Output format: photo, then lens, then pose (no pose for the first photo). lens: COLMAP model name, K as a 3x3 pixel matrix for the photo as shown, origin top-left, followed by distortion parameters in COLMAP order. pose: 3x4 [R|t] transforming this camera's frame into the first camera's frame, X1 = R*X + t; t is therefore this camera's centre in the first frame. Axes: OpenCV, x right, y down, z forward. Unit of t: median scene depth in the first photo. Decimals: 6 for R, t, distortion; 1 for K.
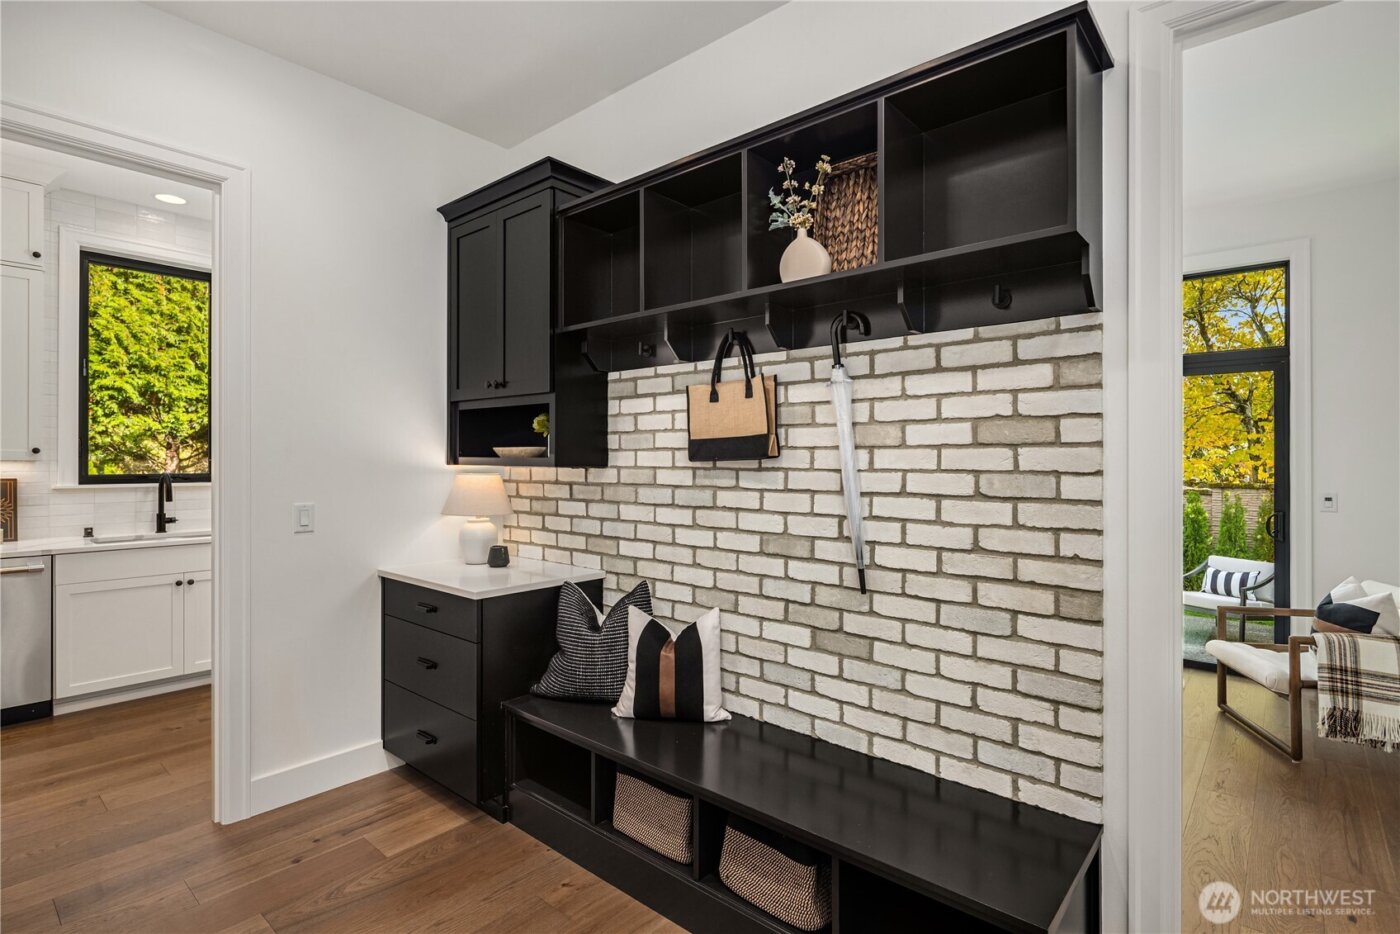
lens RADIAL K [[679.1, 0, 701.1], [0, 679.1, 465.0], [0, 0, 1]] dist [-0.002959, 0.000362]
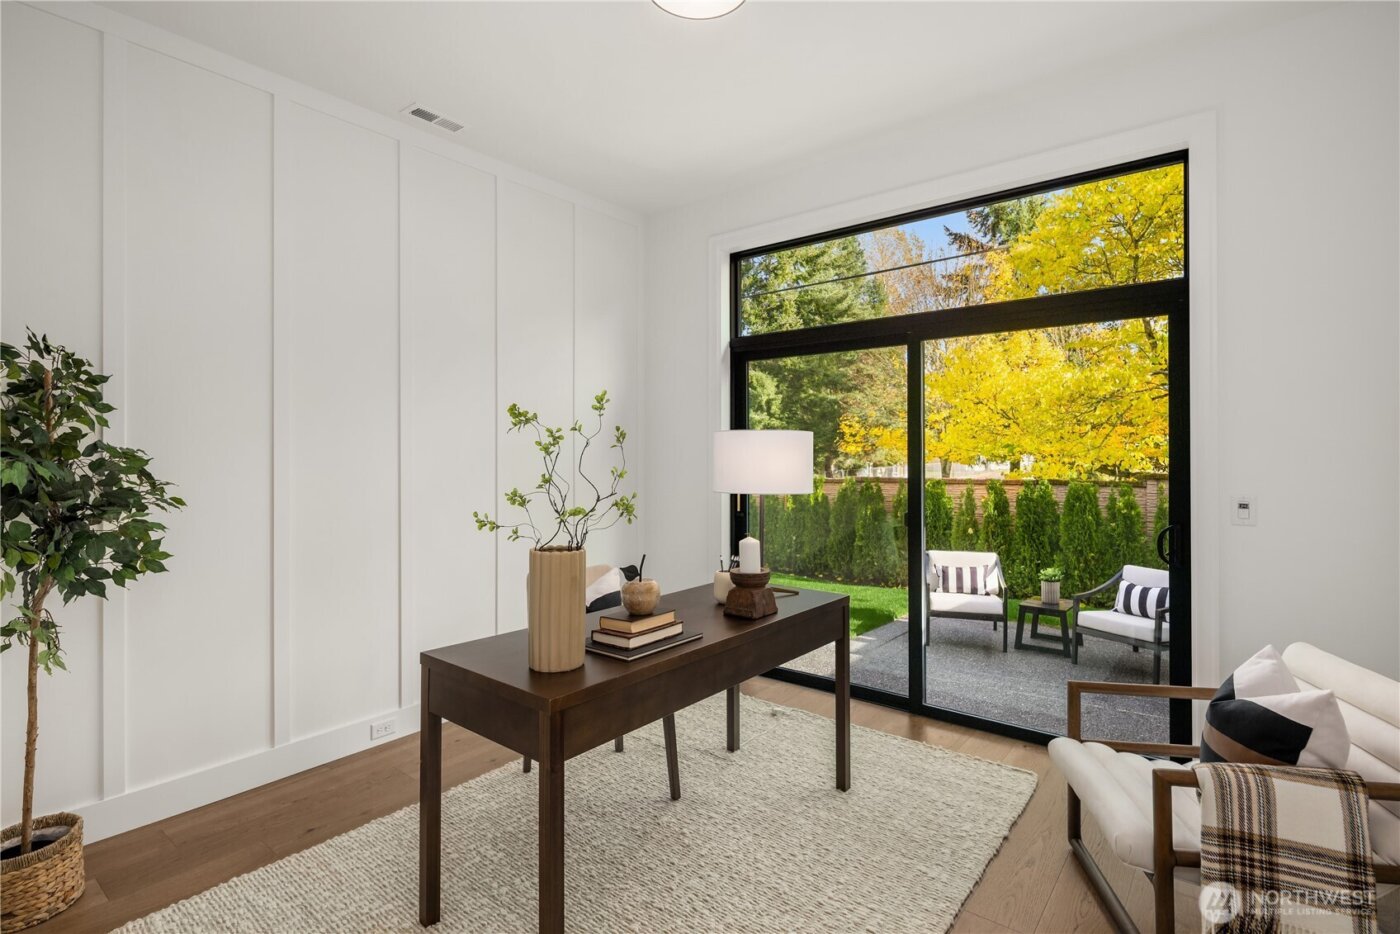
lens RADIAL K [[679.1, 0, 698.6], [0, 679.1, 459.6], [0, 0, 1]] dist [-0.002959, 0.000362]
pose [[0.999354, -0.005996, 0.035438, 0.486683], [0.005825, 0.999971, 0.004942, -0.001611], [-0.035466, -0.004733, 0.999360, 0.470349]]
